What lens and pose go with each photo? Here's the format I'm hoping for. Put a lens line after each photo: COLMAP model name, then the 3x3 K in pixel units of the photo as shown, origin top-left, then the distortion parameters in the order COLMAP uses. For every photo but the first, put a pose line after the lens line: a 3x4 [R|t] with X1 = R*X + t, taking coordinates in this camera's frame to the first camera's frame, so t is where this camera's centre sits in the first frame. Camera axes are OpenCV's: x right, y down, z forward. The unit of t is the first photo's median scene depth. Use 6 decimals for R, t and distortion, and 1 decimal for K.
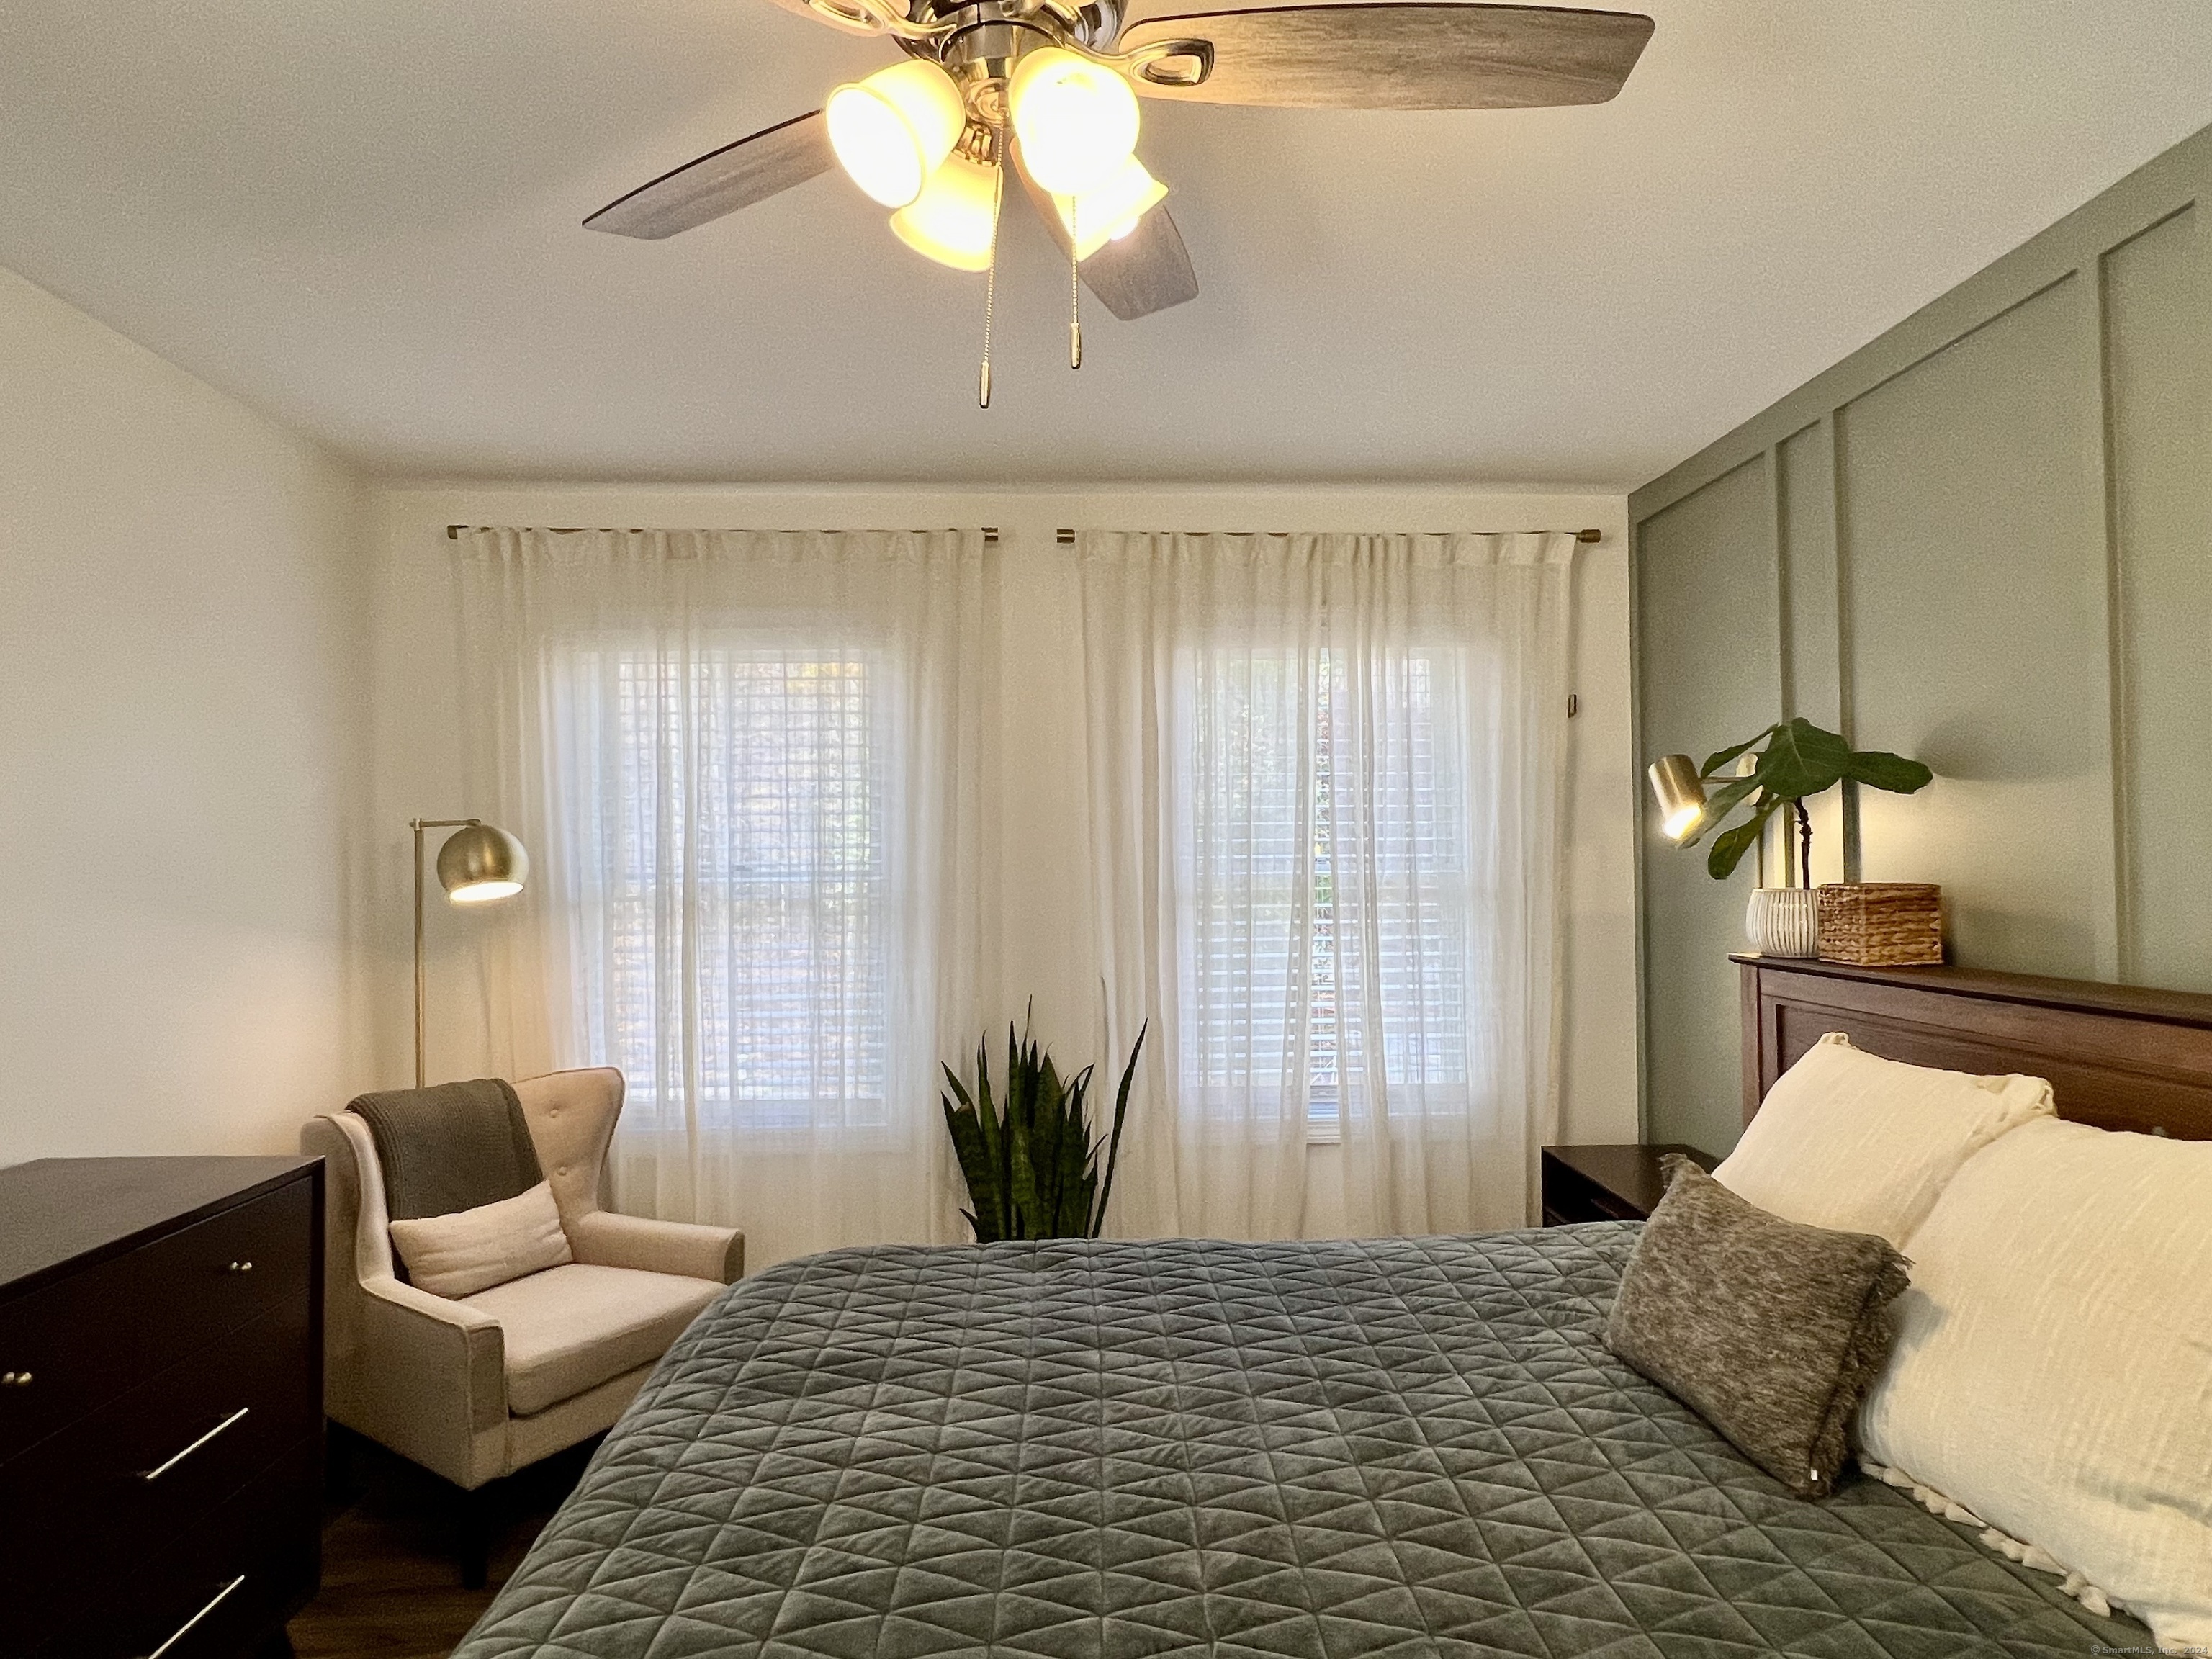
lens RADIAL K [[1303.8, 0, 1108.5], [0, 1303.8, 838.8], [0, 0, 1]] dist [-0.003796, -0.001401]
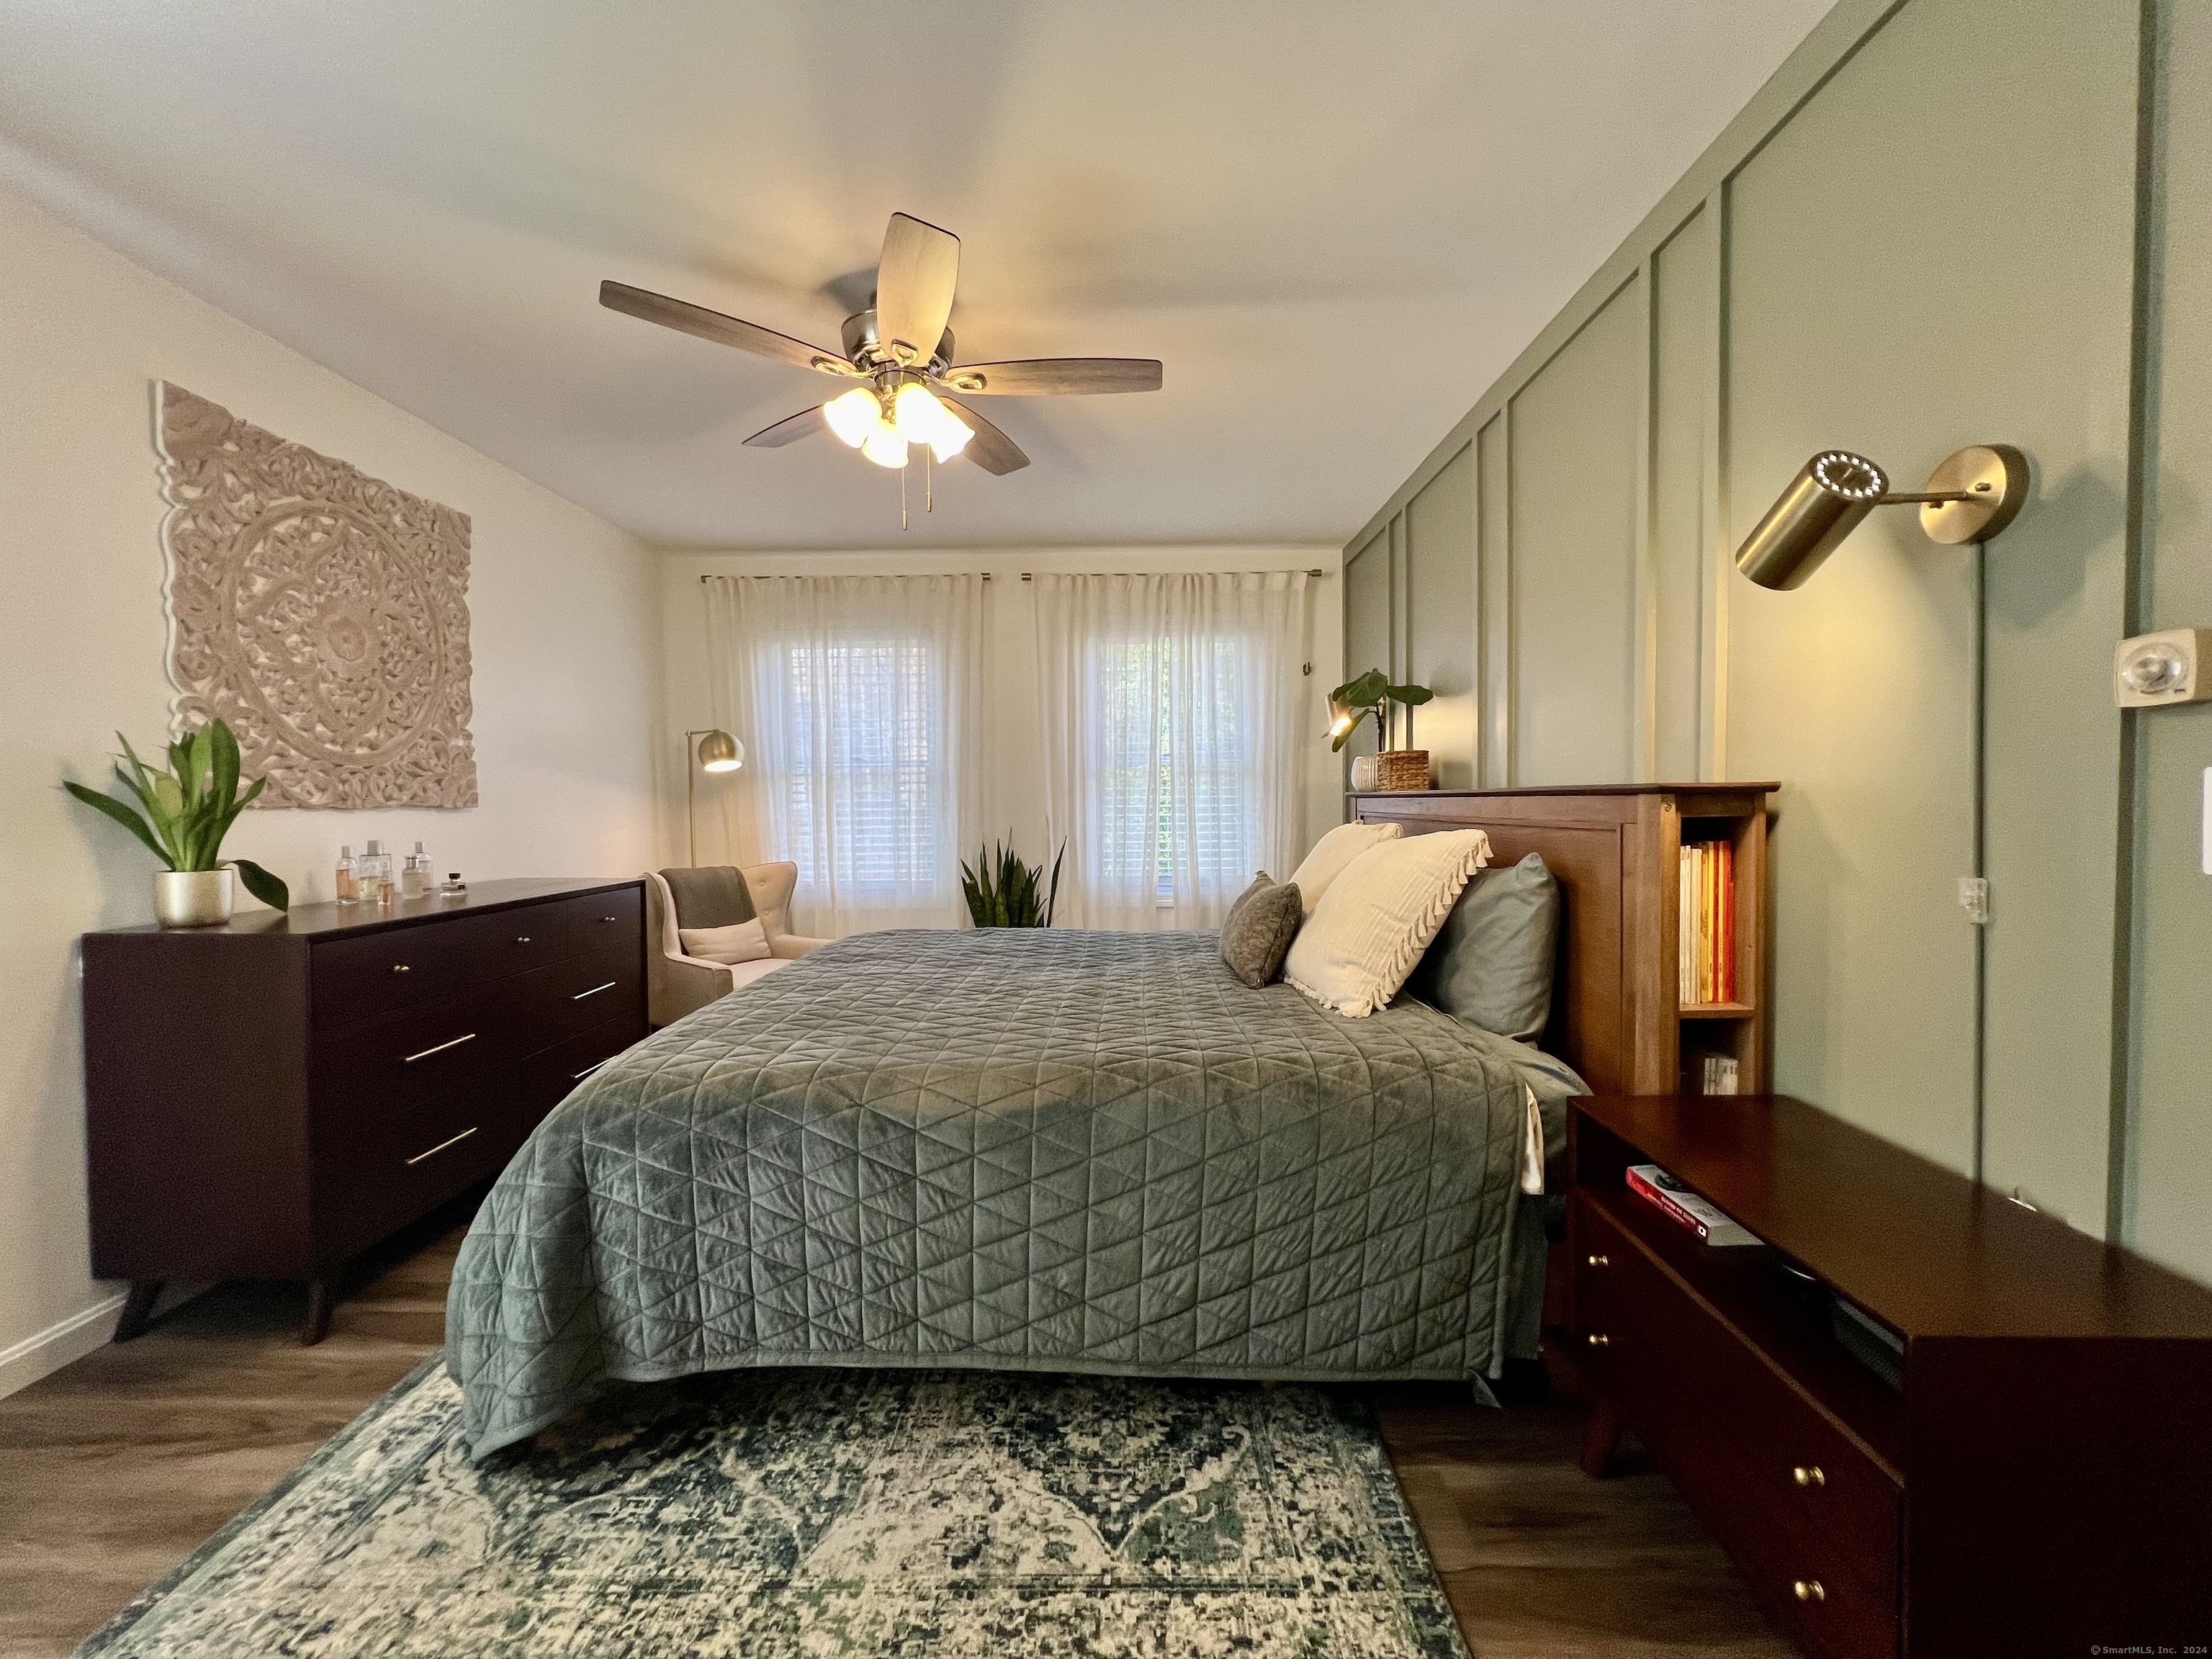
lens RADIAL K [[882.0, 0, 1099.0], [0, 882.0, 832.3], [0, 0, 1]] dist [0.001318, 0.000958]
pose [[0.997831, 0.005681, -0.065578, 0.154255], [-0.001910, 0.998348, 0.057427, 0.056141], [0.065796, -0.057178, 0.996194, -0.257602]]
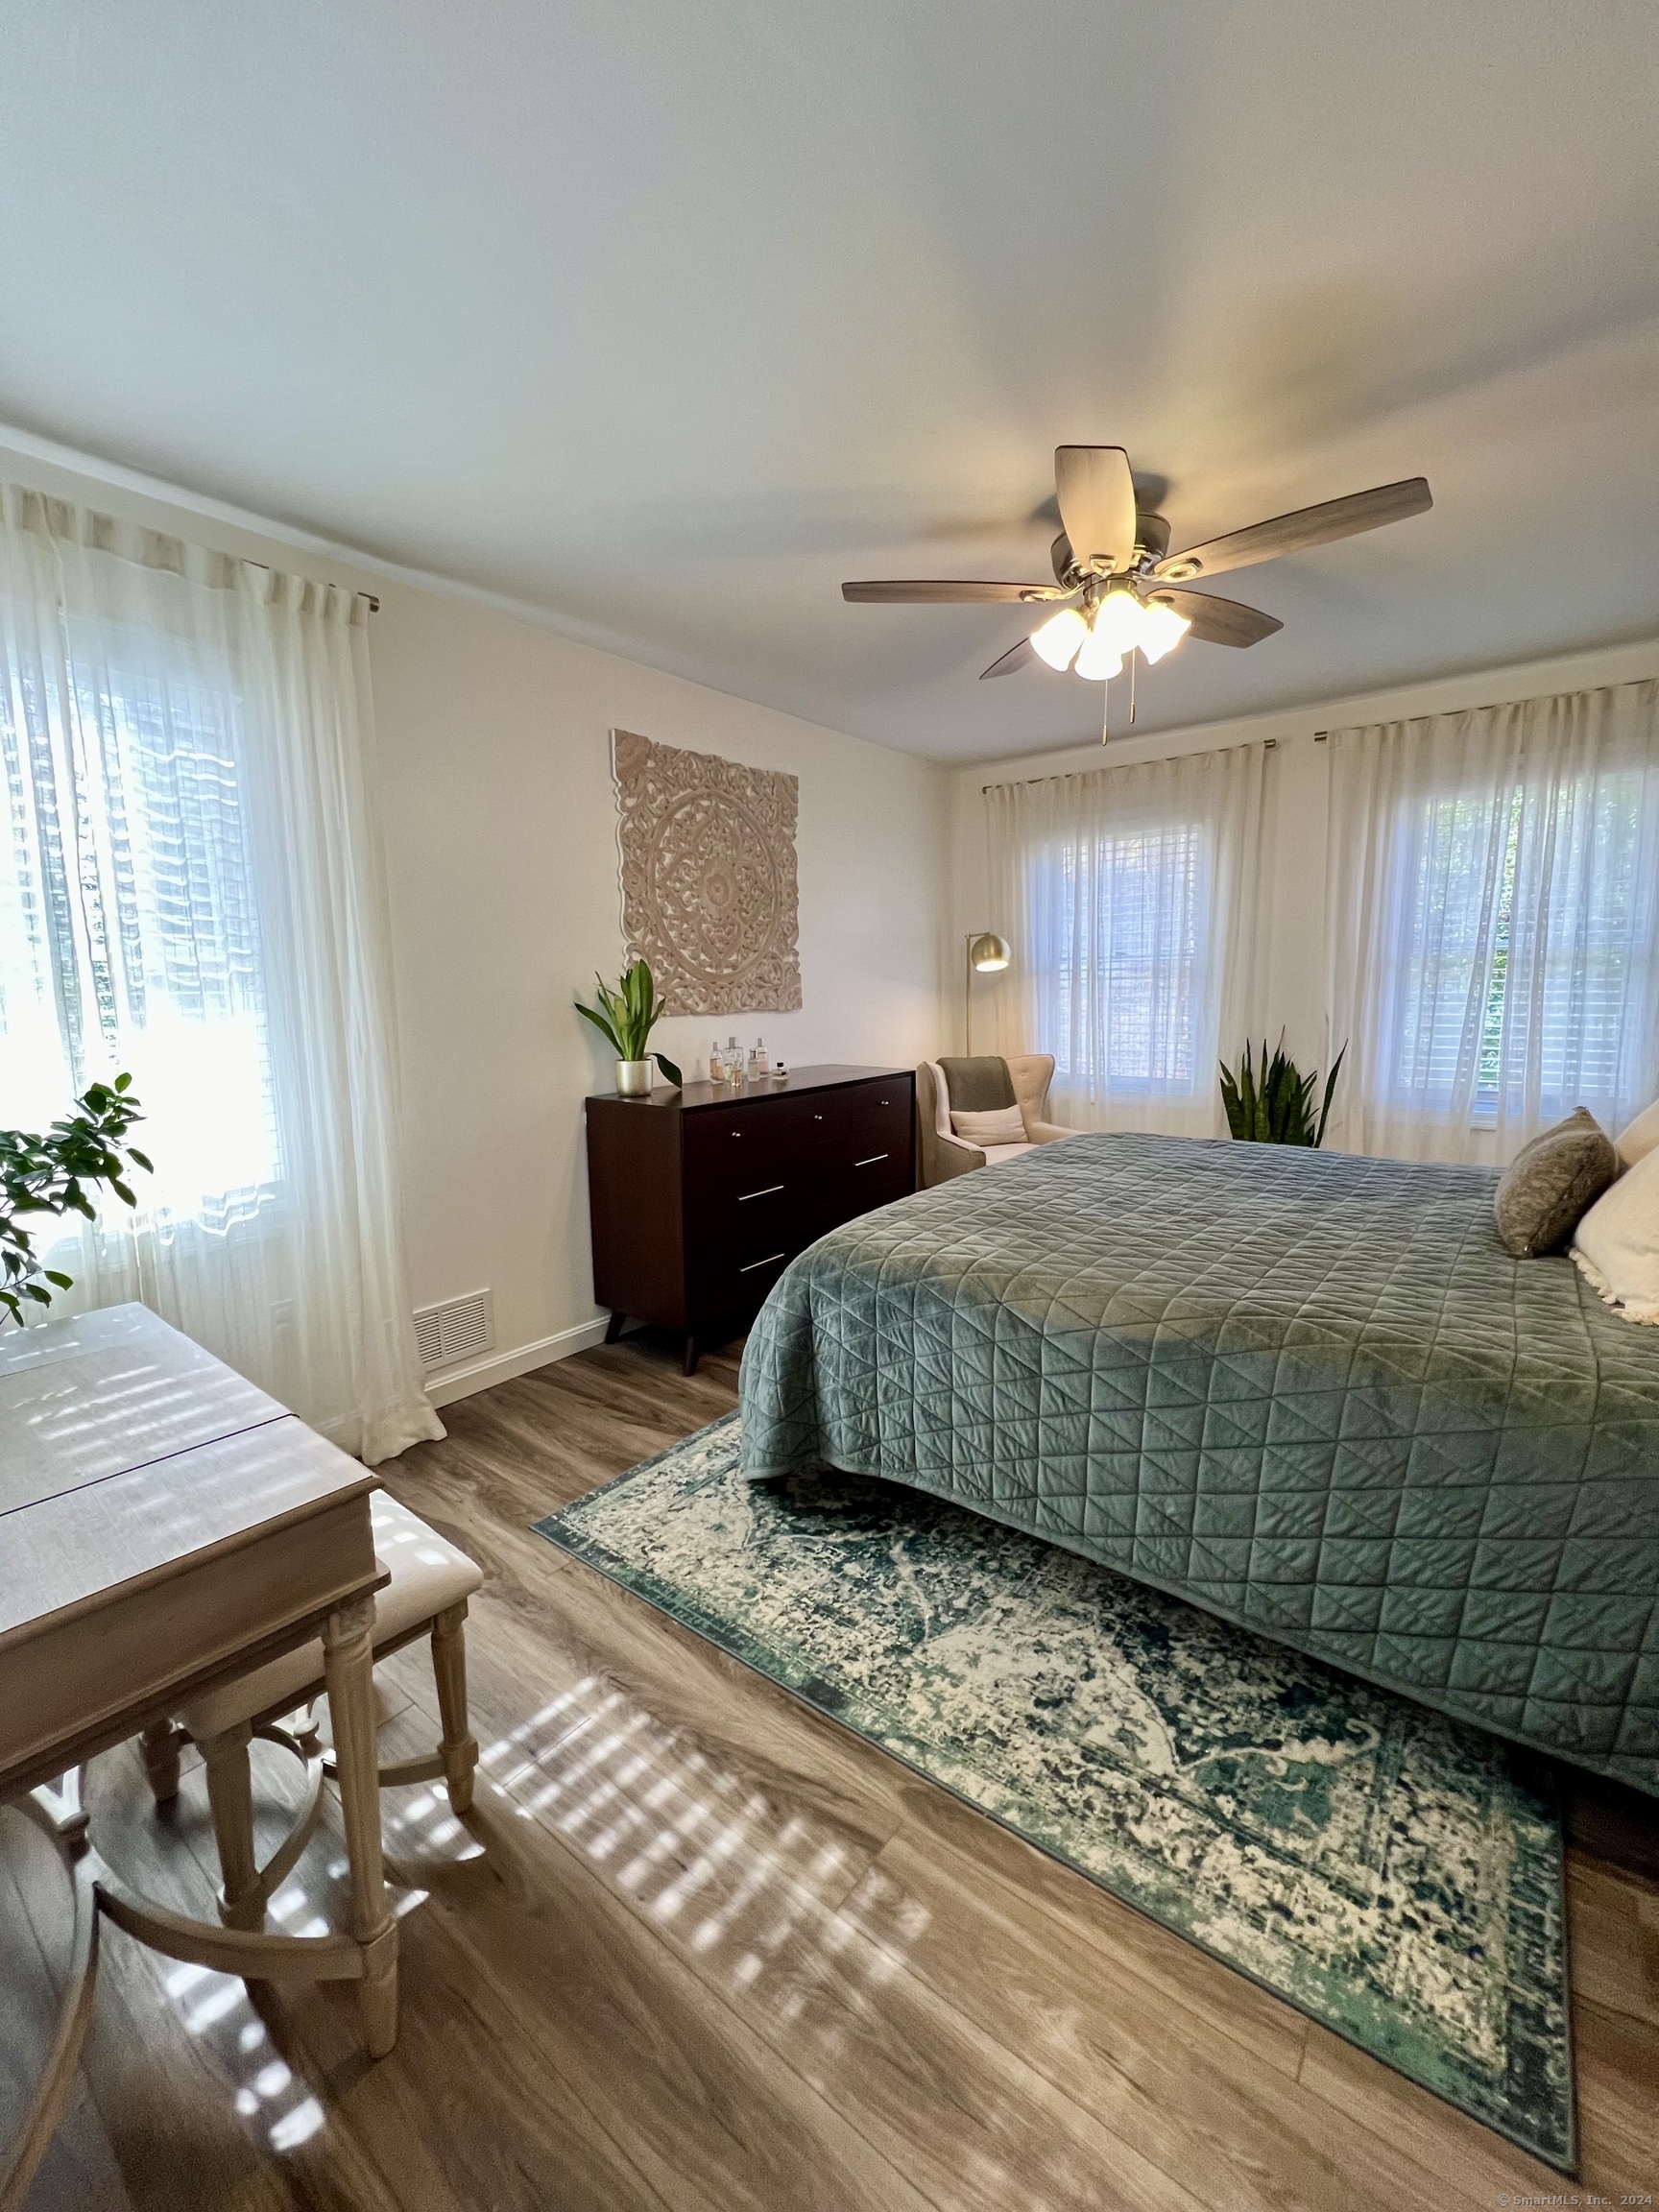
lens RADIAL K [[882.0, 0, 829.5], [0, 882.0, 1106.0], [0, 0, 1]] dist [0.001318, 0.000958]
pose [[0.754698, 0.088438, -0.650084, 0.256753], [0.025743, 0.986118, 0.164039, 0.020168], [0.655567, -0.140535, 0.741945, -0.255665]]
